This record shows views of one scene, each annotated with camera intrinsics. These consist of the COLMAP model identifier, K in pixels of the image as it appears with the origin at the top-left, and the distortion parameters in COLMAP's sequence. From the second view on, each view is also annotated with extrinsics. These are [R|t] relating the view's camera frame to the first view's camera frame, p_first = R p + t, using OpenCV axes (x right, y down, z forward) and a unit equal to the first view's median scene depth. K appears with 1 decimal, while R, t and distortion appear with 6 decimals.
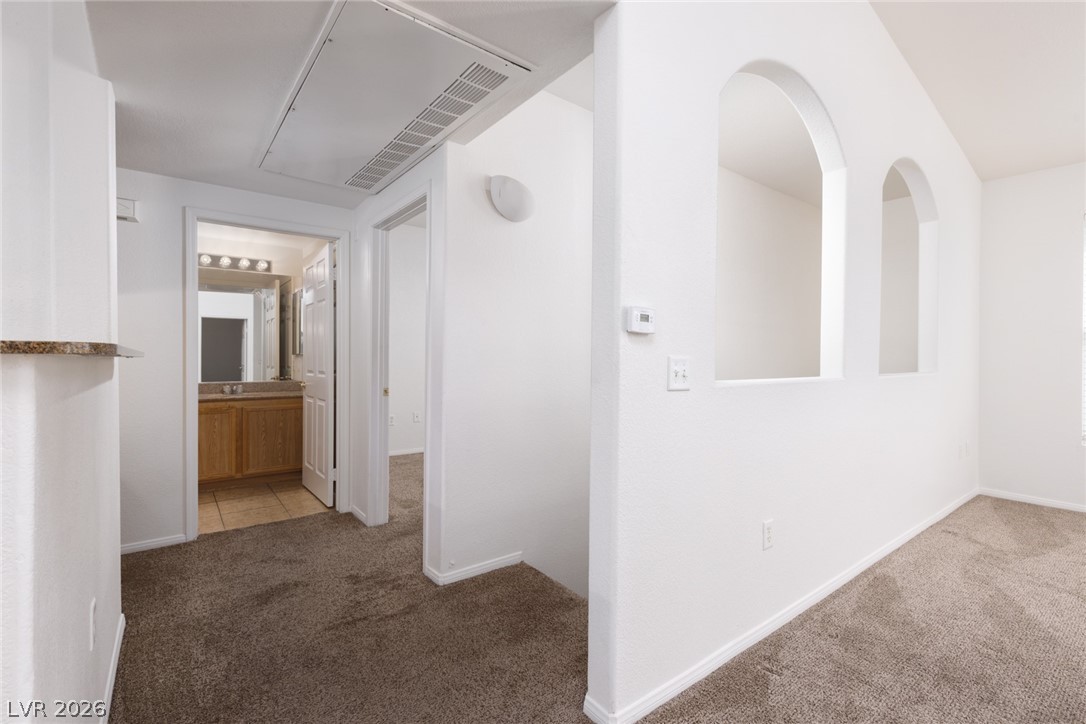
lens RADIAL K [[483.5, 0, 541.3], [0, 483.5, 359.9], [0, 0, 1]] dist [0.001679, -0.000746]
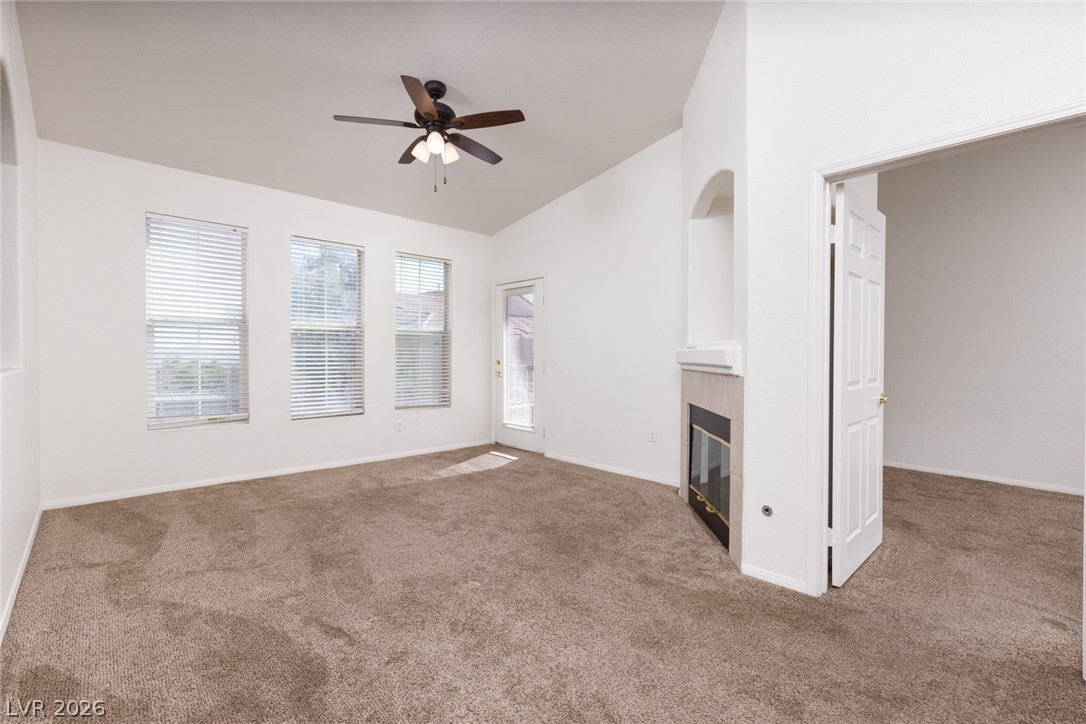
lens RADIAL K [[483.5, 0, 546.3], [0, 483.5, 359.5], [0, 0, 1]] dist [0.001679, -0.000746]
pose [[-0.100169, -0.023118, 0.994702, -0.025862], [0.002978, 0.999719, 0.023534, -0.004984], [-0.994966, 0.005320, -0.100072, 0.304453]]
